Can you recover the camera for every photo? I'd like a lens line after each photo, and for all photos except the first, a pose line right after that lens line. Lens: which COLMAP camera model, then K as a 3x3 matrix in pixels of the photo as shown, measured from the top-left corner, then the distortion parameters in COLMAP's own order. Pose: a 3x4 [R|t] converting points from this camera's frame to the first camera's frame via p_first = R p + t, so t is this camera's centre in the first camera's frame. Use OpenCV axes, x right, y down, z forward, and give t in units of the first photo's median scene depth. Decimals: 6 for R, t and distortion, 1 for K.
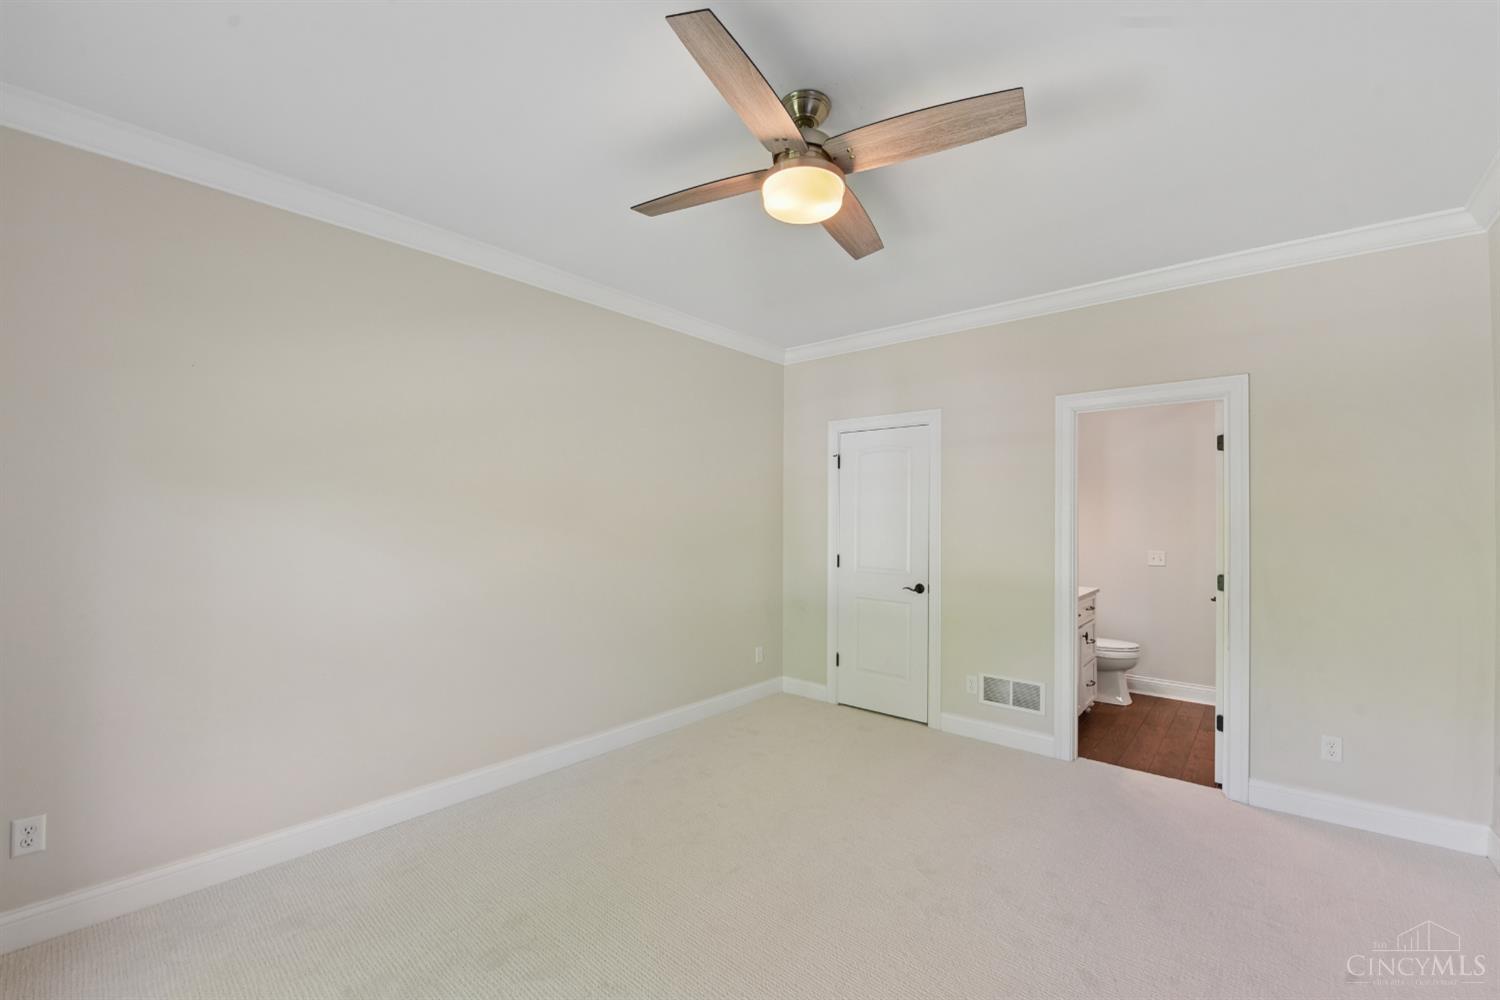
lens RADIAL K [[632.0, 0, 755.3], [0, 632.0, 509.1], [0, 0, 1]] dist [-0.000971, -0.000113]
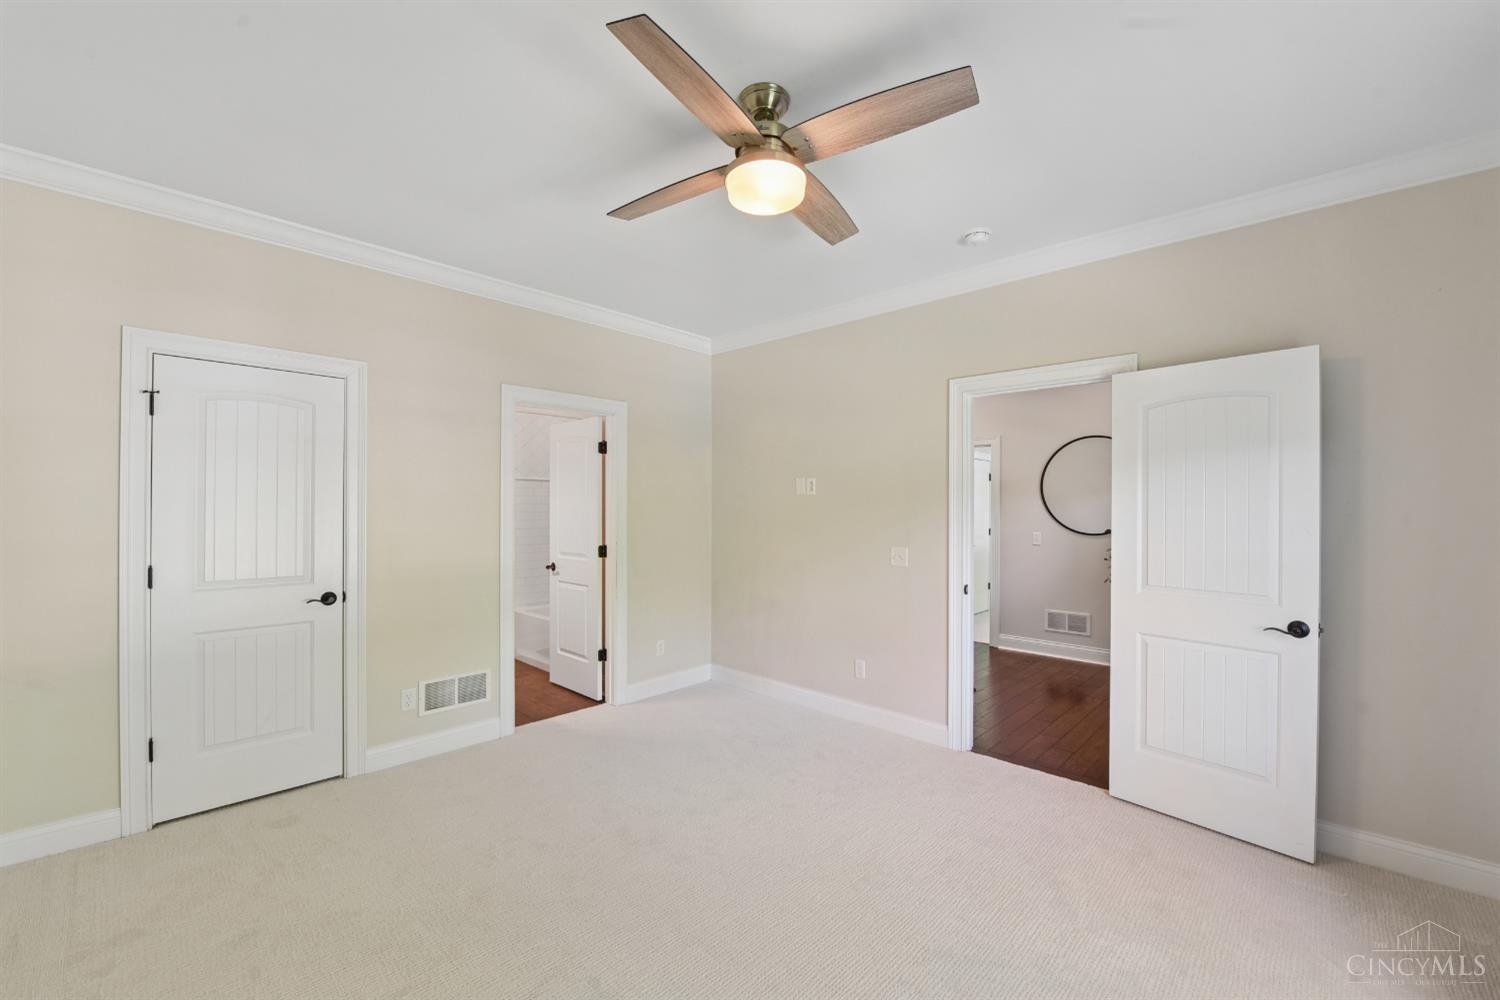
lens RADIAL K [[632.0, 0, 755.3], [0, 632.0, 509.1], [0, 0, 1]] dist [-0.000971, -0.000113]
pose [[0.032410, 0.002970, 0.999470, -0.494822], [-0.008262, 0.999962, -0.002703, 0.021369], [-0.999441, -0.008170, 0.032433, 0.516049]]
